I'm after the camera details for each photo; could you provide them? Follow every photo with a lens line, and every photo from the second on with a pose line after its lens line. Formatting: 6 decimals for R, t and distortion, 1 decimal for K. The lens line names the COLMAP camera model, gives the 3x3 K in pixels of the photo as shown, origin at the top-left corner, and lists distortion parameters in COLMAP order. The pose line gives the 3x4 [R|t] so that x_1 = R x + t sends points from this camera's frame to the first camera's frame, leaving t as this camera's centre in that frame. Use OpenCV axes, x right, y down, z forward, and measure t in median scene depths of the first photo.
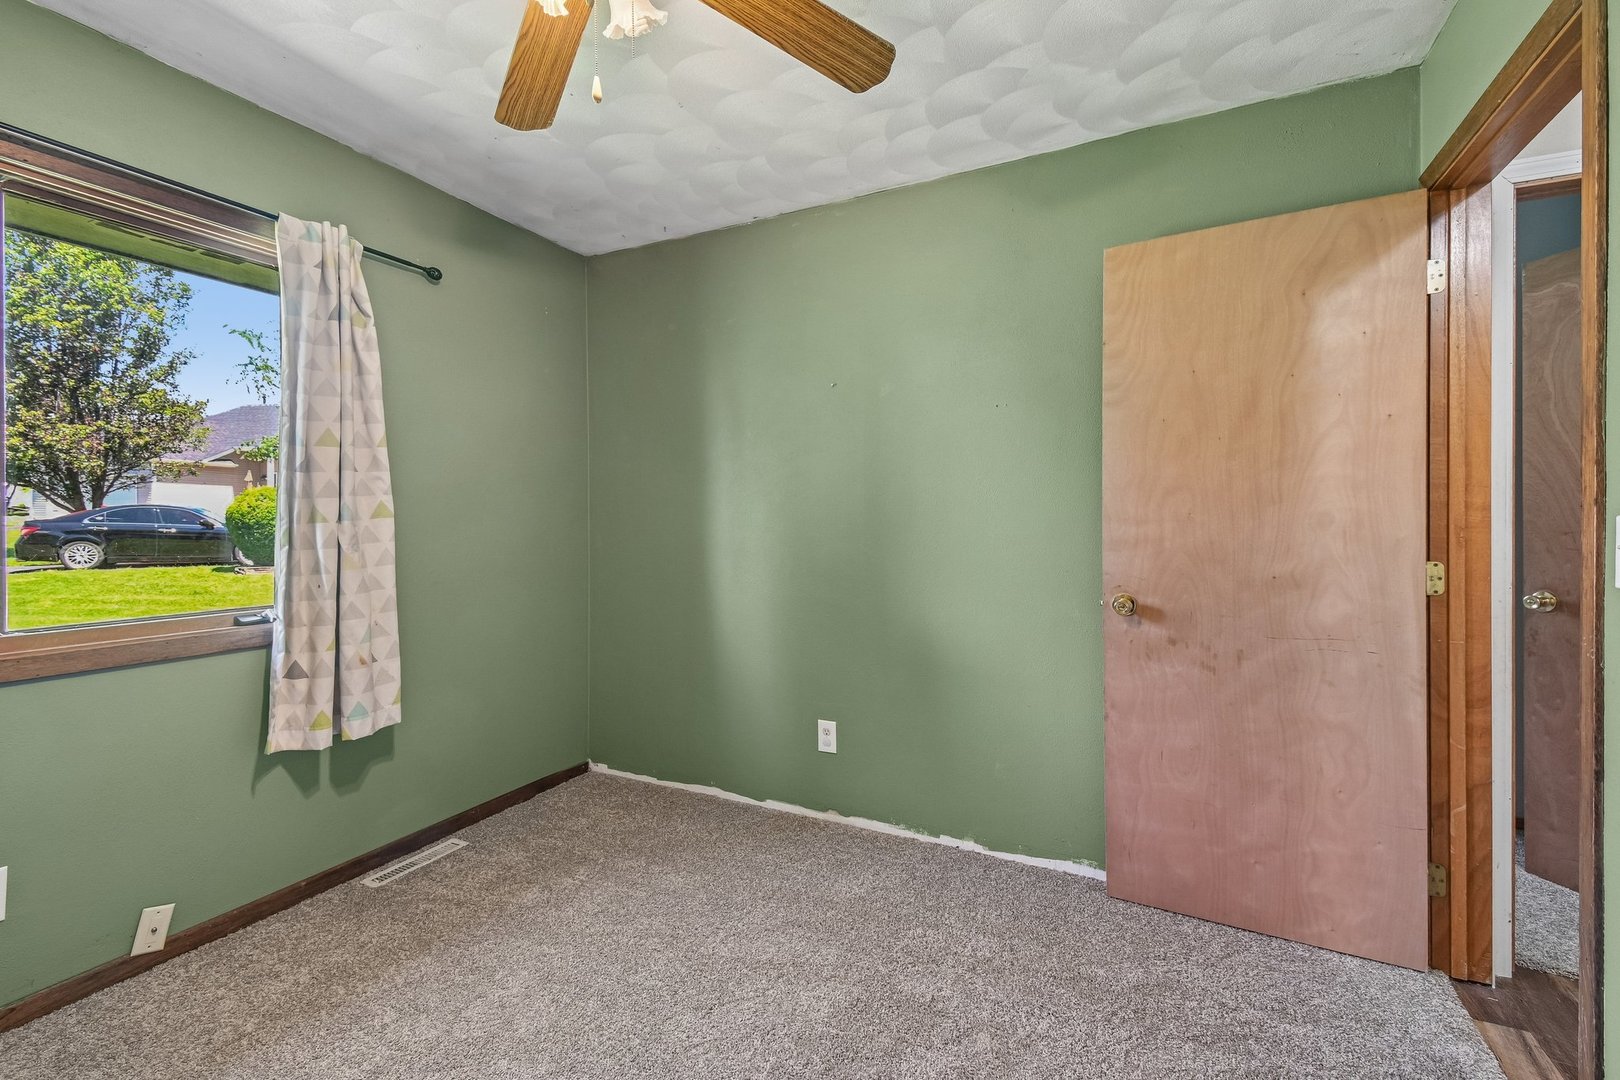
lens RADIAL K [[697.9, 0, 811.8], [0, 697.9, 525.2], [0, 0, 1]] dist [0.026993, -0.000682]
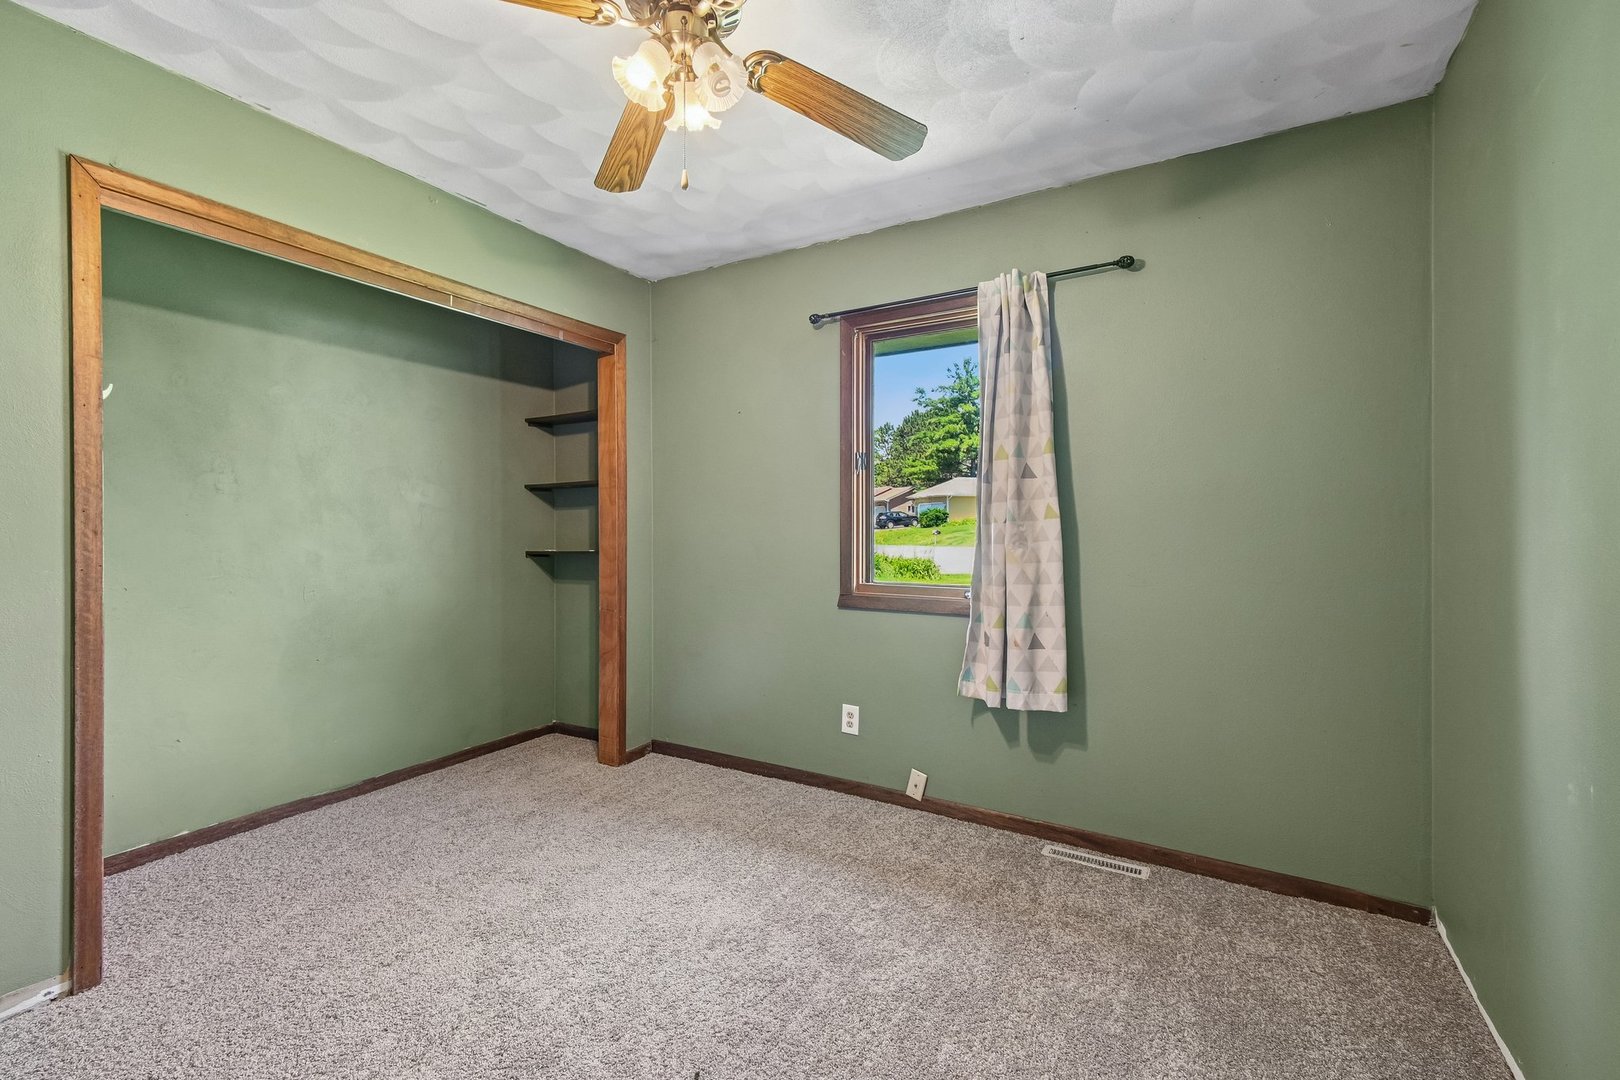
lens RADIAL K [[697.9, 0, 811.6], [0, 697.9, 533.2], [0, 0, 1]] dist [0.026993, -0.000682]
pose [[-0.066202, 0.008199, -0.997773, 0.488090], [-0.009206, 0.999919, 0.008827, 0.006787], [0.997764, 0.009770, -0.066121, 0.702610]]
